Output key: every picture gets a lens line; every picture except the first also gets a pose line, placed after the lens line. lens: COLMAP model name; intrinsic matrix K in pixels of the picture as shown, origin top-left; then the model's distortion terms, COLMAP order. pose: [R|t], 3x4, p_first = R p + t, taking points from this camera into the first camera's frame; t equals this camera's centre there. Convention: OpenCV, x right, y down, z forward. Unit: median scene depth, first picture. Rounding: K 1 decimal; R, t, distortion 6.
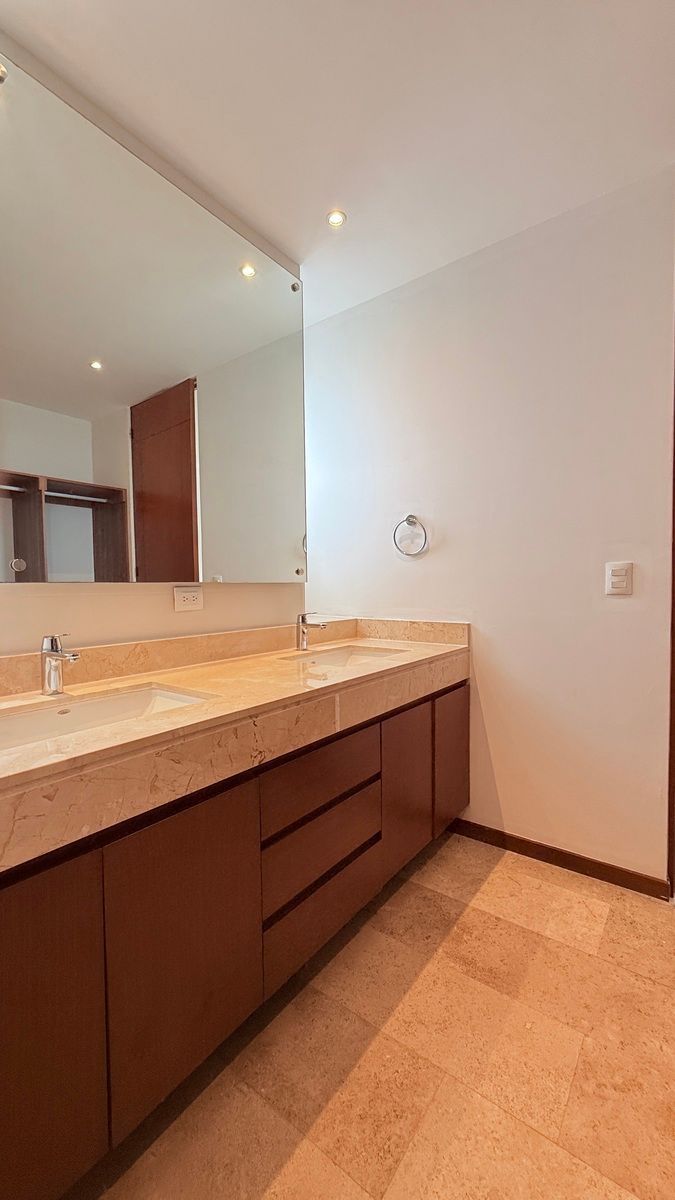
lens RADIAL K [[462.4, 0, 350.4], [0, 462.4, 602.9], [0, 0, 1]] dist [0.001070, 0.000107]
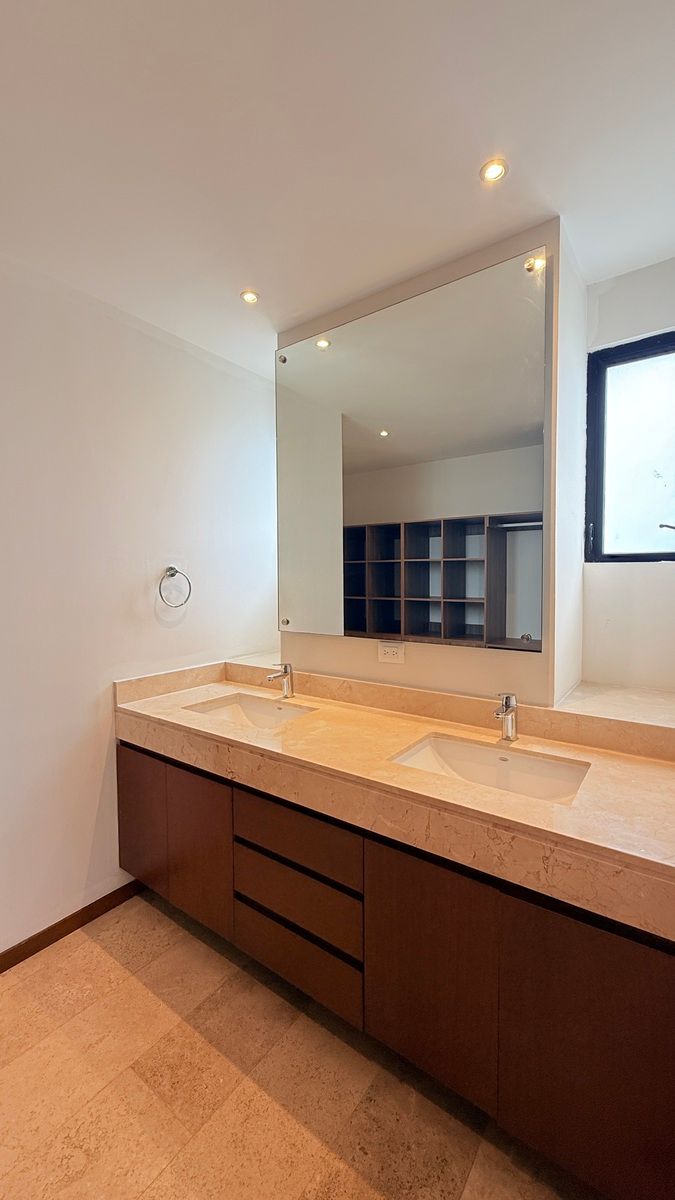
lens RADIAL K [[478.6, 0, 338.0], [0, 478.6, 595.4], [0, 0, 1]] dist [0.001374, 0.000642]
pose [[0.015546, 0.050761, -0.998590, 1.169843], [-0.036105, 0.998088, 0.050174, -0.288938], [0.999227, 0.035274, 0.017349, 1.176316]]
